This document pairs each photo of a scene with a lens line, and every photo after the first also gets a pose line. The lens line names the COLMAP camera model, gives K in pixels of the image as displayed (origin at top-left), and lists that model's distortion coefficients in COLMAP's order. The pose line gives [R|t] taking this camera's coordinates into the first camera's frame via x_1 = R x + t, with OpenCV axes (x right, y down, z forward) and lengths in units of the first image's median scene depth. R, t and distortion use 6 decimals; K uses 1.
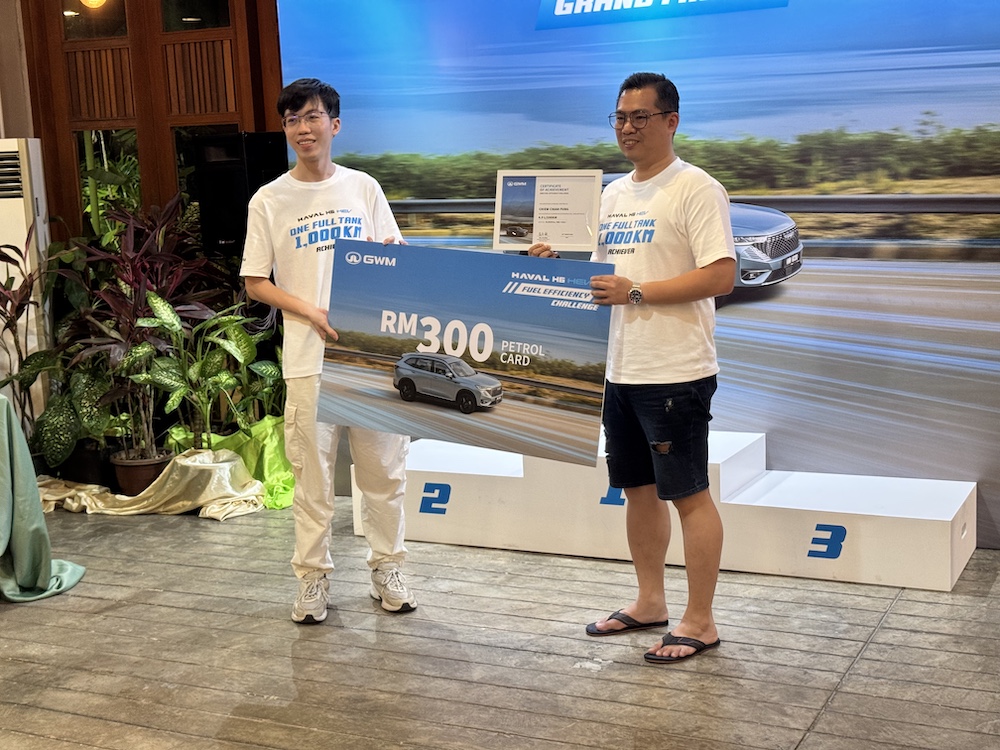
lens RADIAL K [[1407.9, 0, 493.7], [0, 1407.9, 380.1], [0, 0, 1]] dist [0.113327, 0.000000]
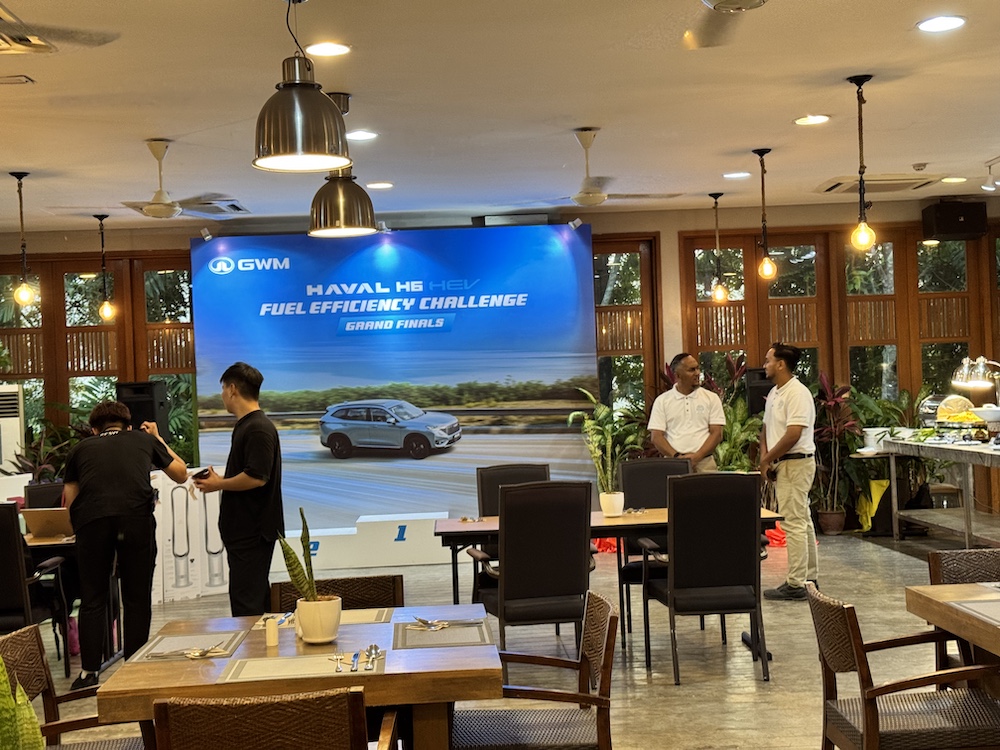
lens RADIAL K [[1407.9, 0, 508.6], [0, 1407.9, 377.9], [0, 0, 1]] dist [0.113327, 0.000000]
pose [[0.874348, 0.013908, 0.485100, -0.841634], [0.079448, 0.982001, -0.171351, 0.226377], [-0.478752, 0.188361, 0.857506, -1.054229]]
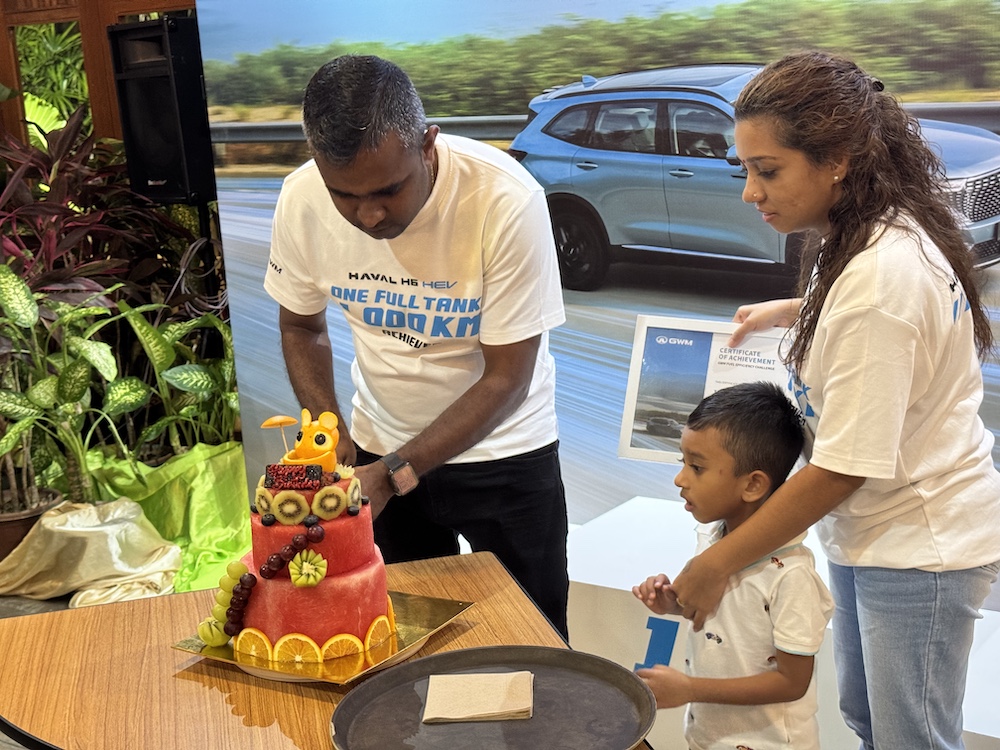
lens RADIAL K [[1407.9, 0, 490.5], [0, 1407.9, 387.7], [0, 0, 1]] dist [0.113327, 0.000000]
pose [[0.986684, 0.014886, -0.161964, 0.105022], [-0.003376, 0.997463, 0.071109, -0.061140], [0.162612, -0.069615, 0.984231, 0.436989]]
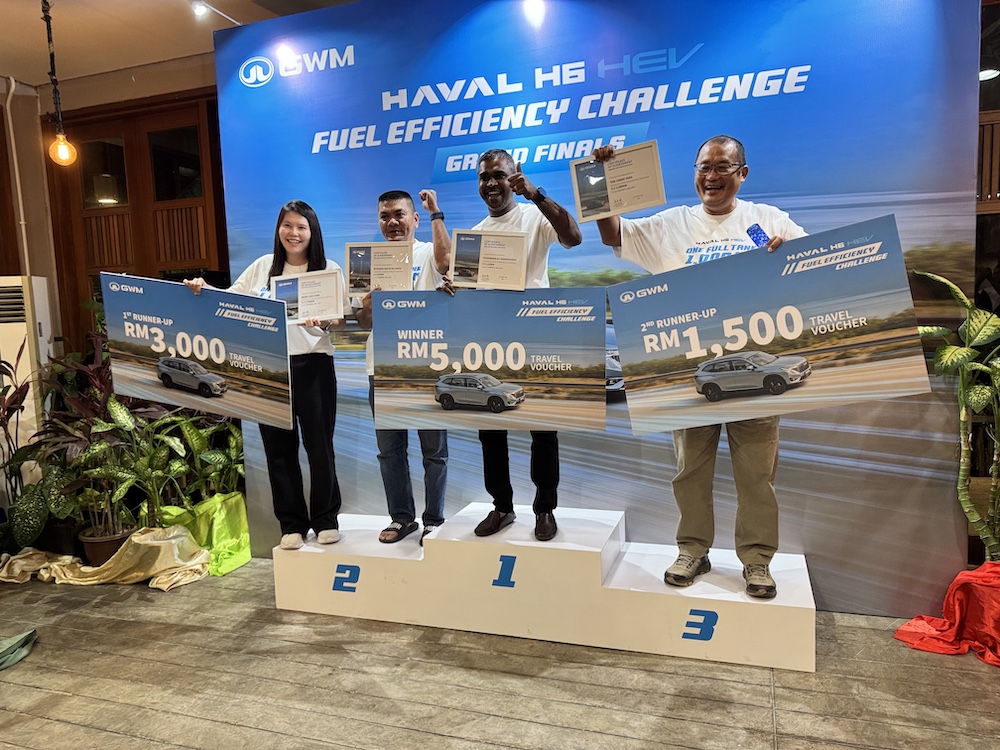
lens RADIAL K [[712.0, 0, 499.2], [0, 712.0, 380.8], [0, 0, 1]] dist [0.020472, -0.031721]
pose [[0.992069, -0.007564, 0.125464, 0.010510], [0.015065, 0.998147, -0.058950, -0.040688], [-0.124786, 0.060373, 0.990345, 0.410837]]
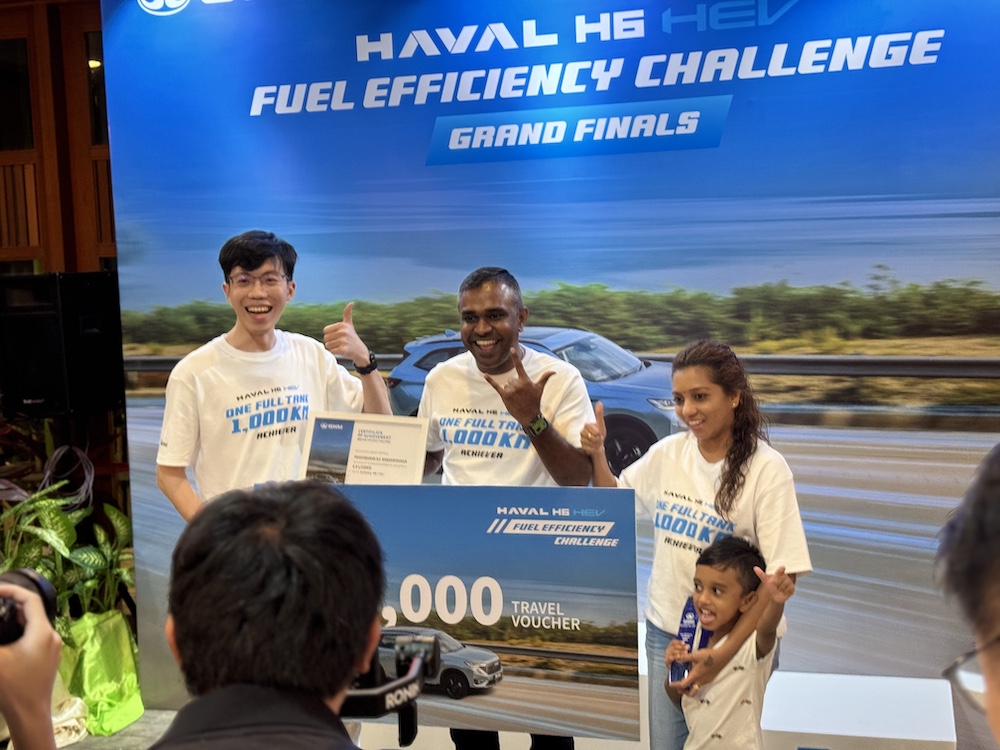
lens RADIAL K [[1407.9, 0, 492.7], [0, 1407.9, 359.3], [0, 0, 1]] dist [0.113327, 0.000000]
pose [[0.984525, -0.009288, 0.175001, -0.087415], [0.025229, 0.995704, -0.089093, -0.051581], [-0.173421, 0.092130, 0.980529, 0.158729]]
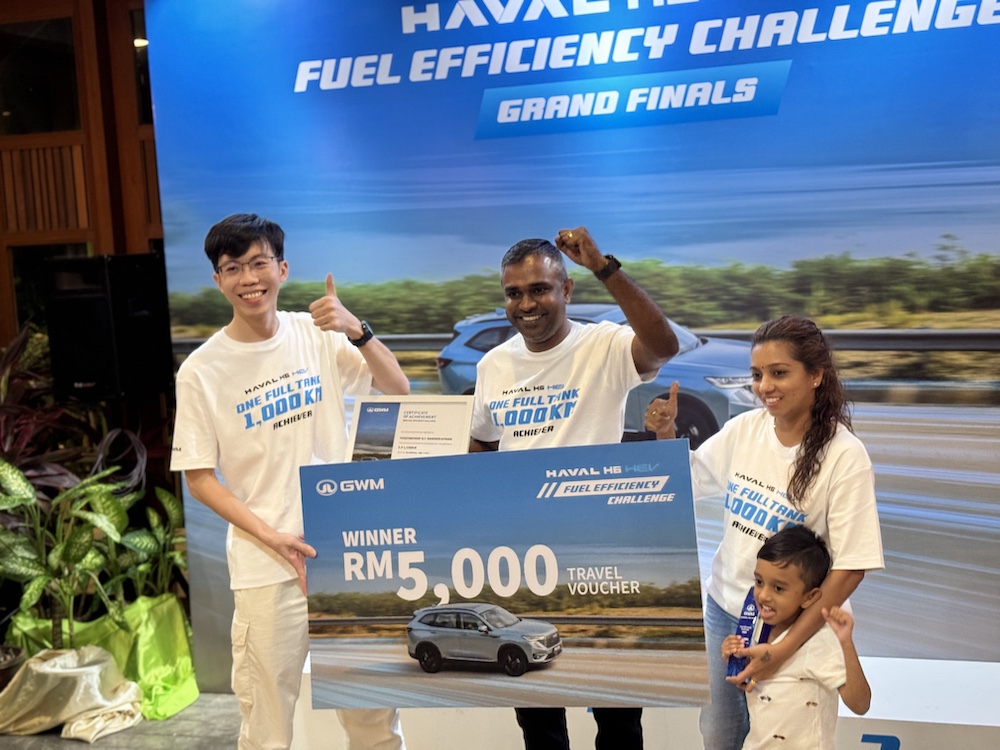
lens RADIAL K [[1407.9, 0, 495.8], [0, 1407.9, 369.7], [0, 0, 1]] dist [0.113327, 0.000000]
pose [[0.989950, -0.023771, 0.139405, -0.083244], [0.033379, 0.997195, -0.066999, -0.054018], [-0.137422, 0.070979, 0.987966, 0.178260]]
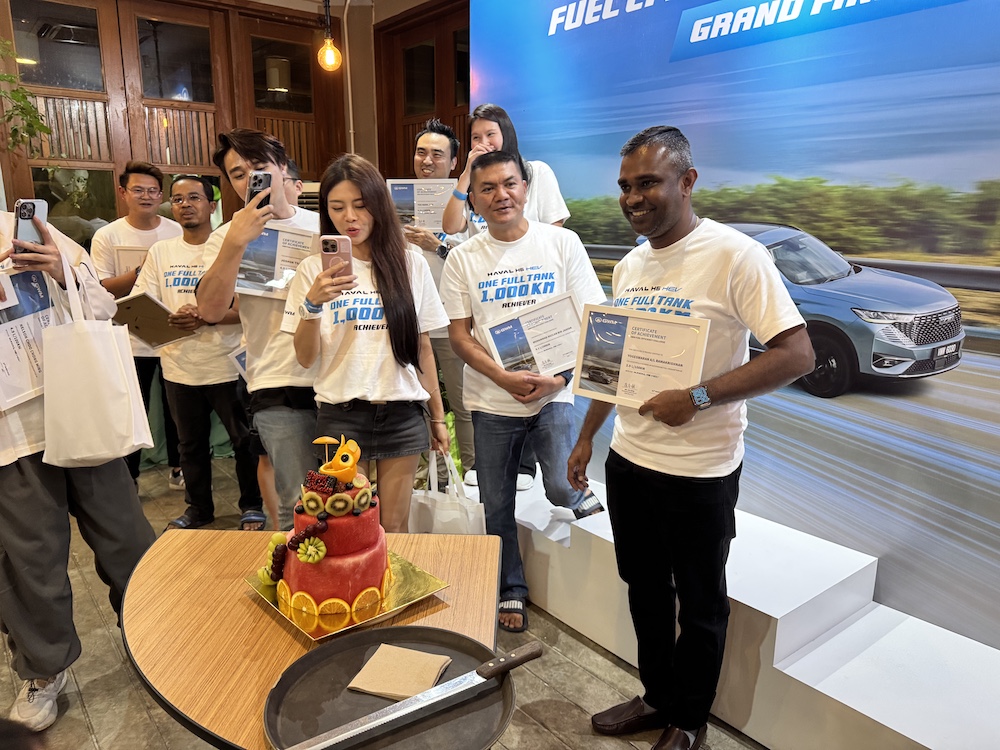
lens RADIAL K [[712.0, 0, 494.7], [0, 712.0, 377.6], [0, 0, 1]] dist [0.020472, -0.031721]
pose [[0.903909, 0.134052, -0.406176, 0.148742], [-0.107304, 0.990320, 0.088044, -0.077608], [0.414047, -0.036000, 0.909543, 0.553428]]
